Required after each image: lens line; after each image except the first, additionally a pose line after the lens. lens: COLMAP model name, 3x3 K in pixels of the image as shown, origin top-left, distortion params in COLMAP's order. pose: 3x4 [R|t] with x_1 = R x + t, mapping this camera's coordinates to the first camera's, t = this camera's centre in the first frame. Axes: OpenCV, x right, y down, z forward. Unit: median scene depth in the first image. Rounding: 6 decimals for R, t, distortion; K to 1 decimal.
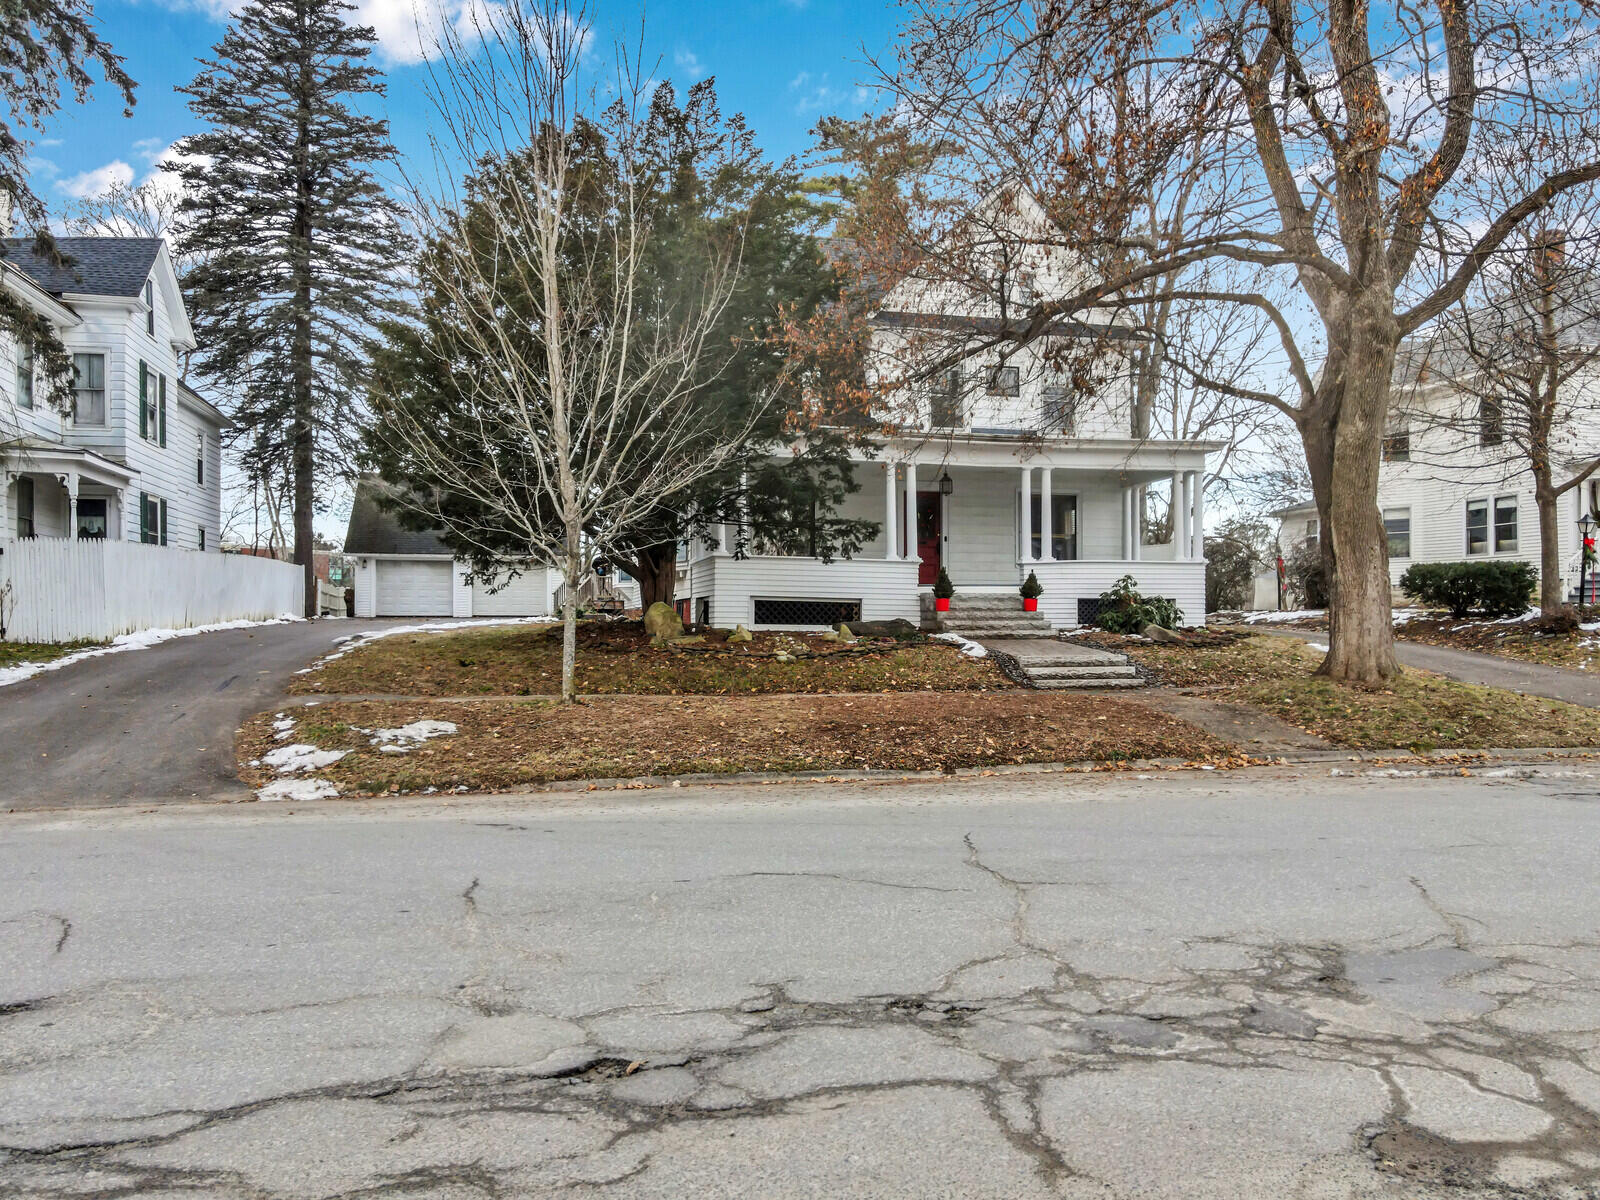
lens RADIAL K [[1186.9, 0, 803.9], [0, 1186.9, 618.8], [0, 0, 1]] dist [0.014050, 0.005566]
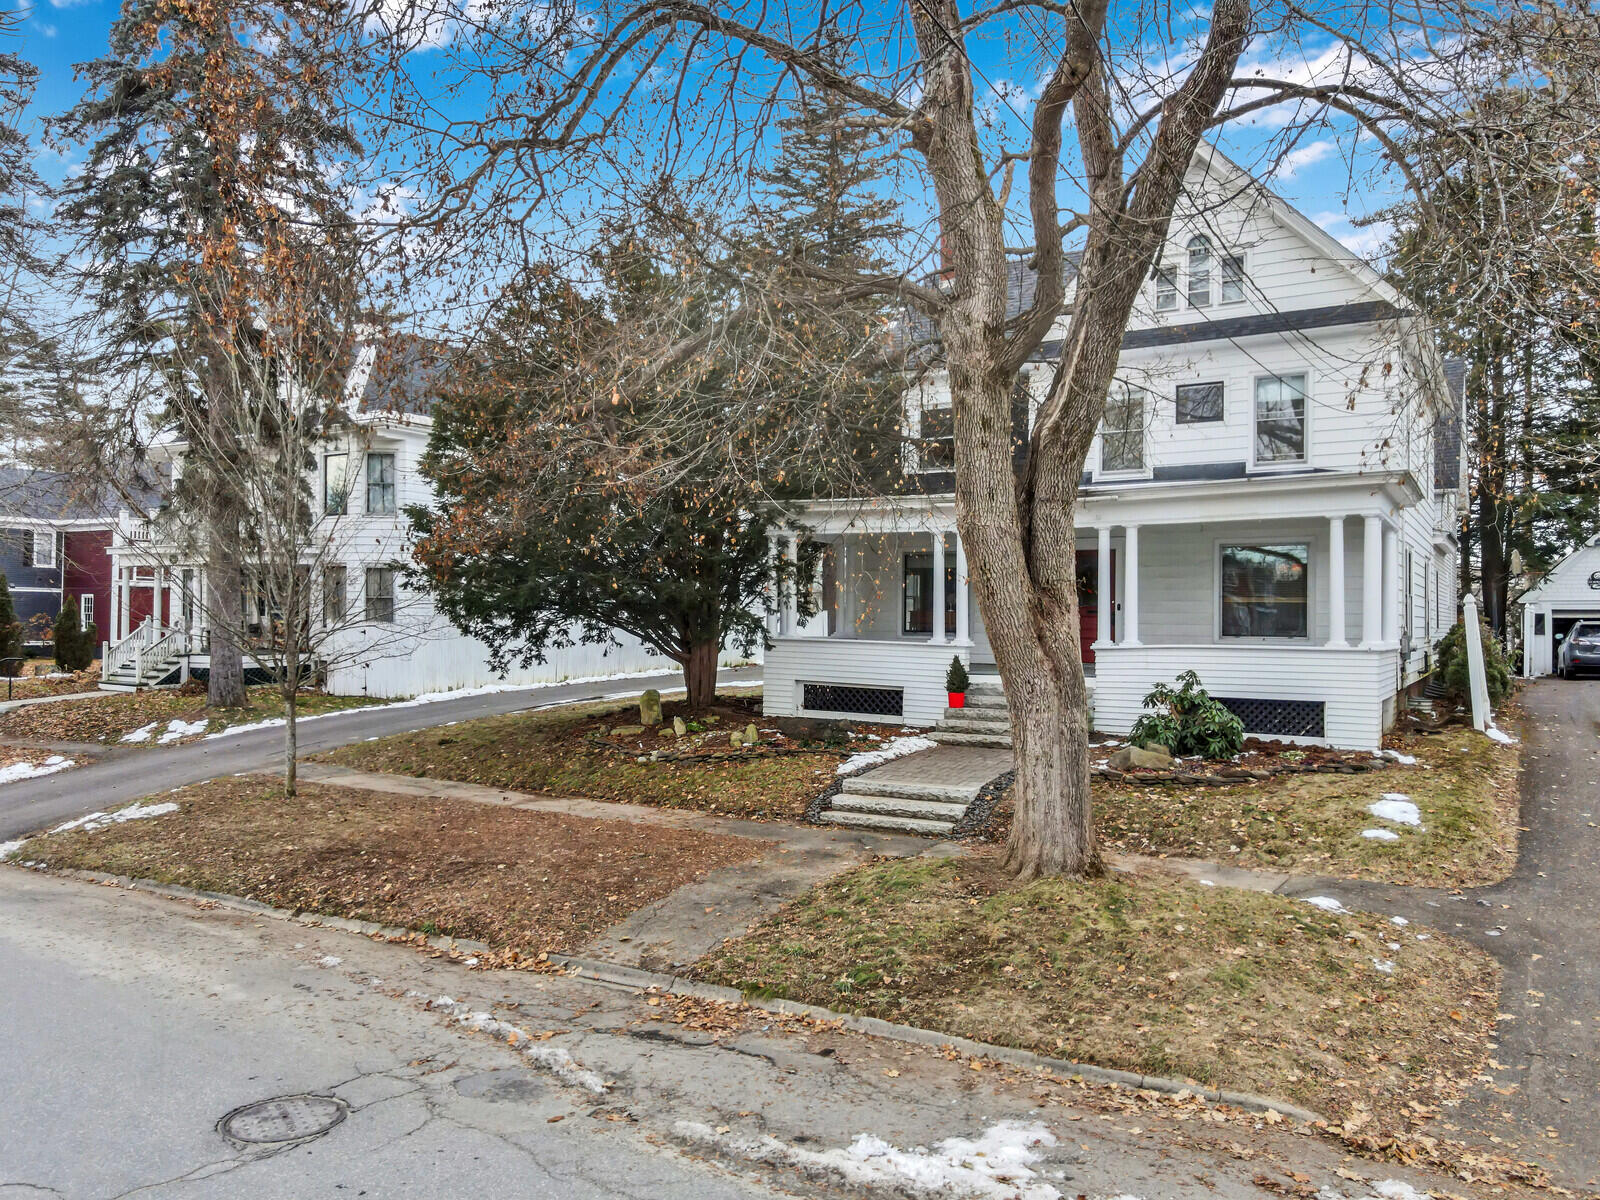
lens RADIAL K [[1186.9, 0, 803.9], [0, 1186.9, 618.8], [0, 0, 1]] dist [0.014050, 0.005566]
pose [[0.710416, 0.004854, -0.703765, 0.584126], [-0.009165, 0.999955, -0.002355, -0.061326], [0.703722, 0.008123, 0.710429, 0.307314]]
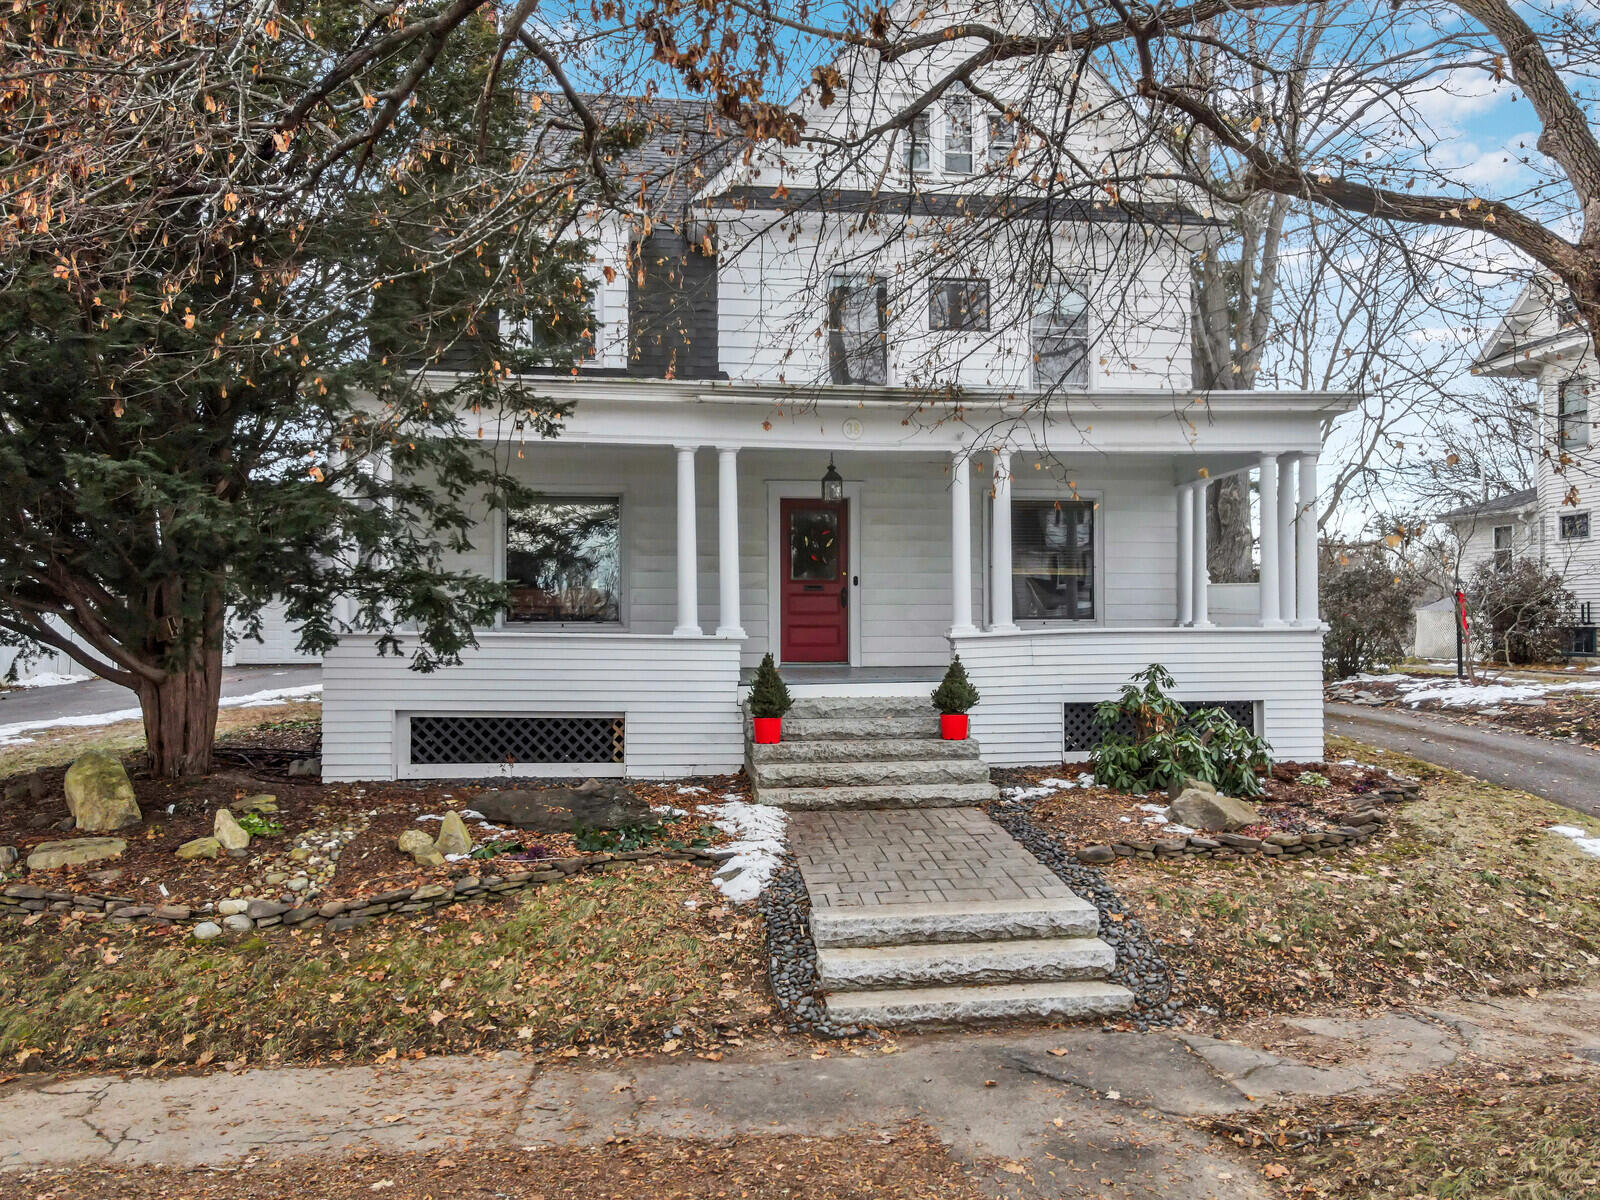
lens RADIAL K [[1178.6, 0, 821.2], [0, 1178.6, 599.3], [0, 0, 1]] dist [0.025691, 0.001182]
pose [[0.995080, -0.005115, -0.098946, 0.175141], [0.003609, 0.999875, -0.015394, -0.054370], [0.099012, 0.014961, 0.994974, 0.475009]]
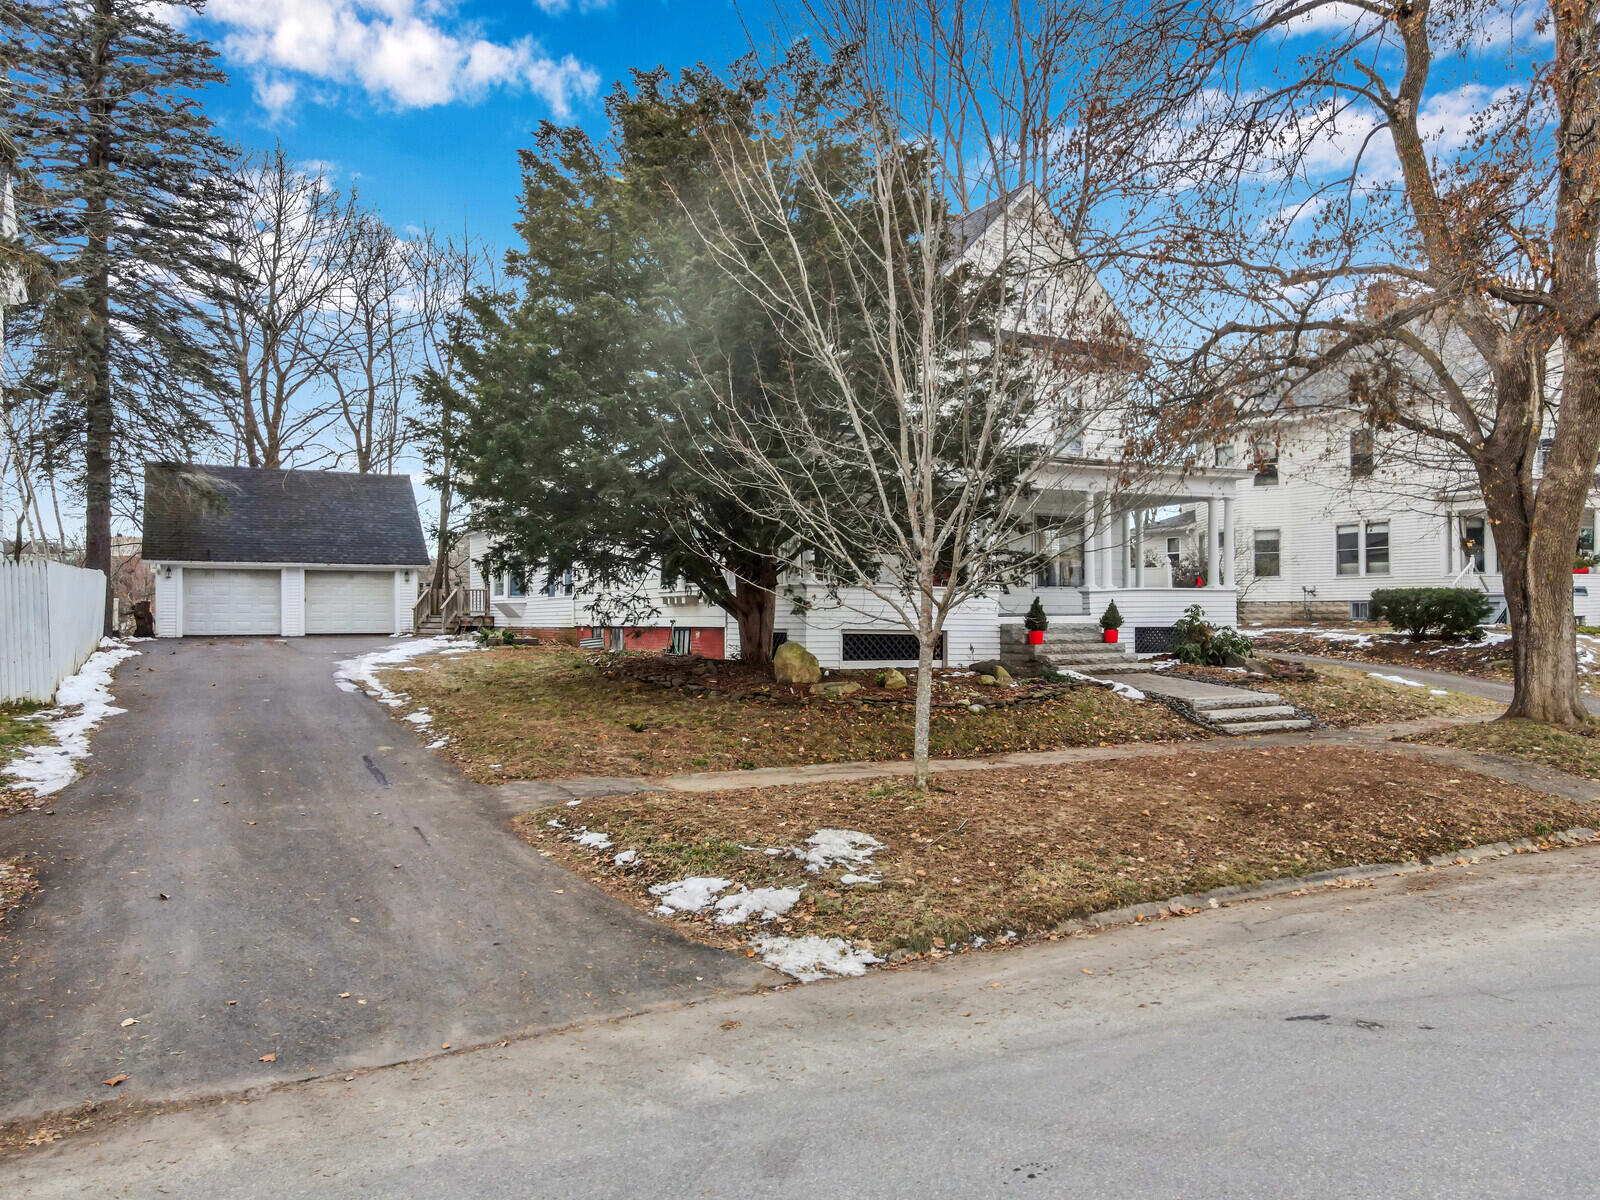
lens RADIAL K [[1186.9, 0, 803.9], [0, 1186.9, 618.8], [0, 0, 1]] dist [0.014050, 0.005566]
pose [[0.963031, -0.002867, 0.269374, -0.288486], [0.001956, 0.999991, 0.003648, -0.028110], [-0.269382, -0.002987, 0.963029, 0.138608]]
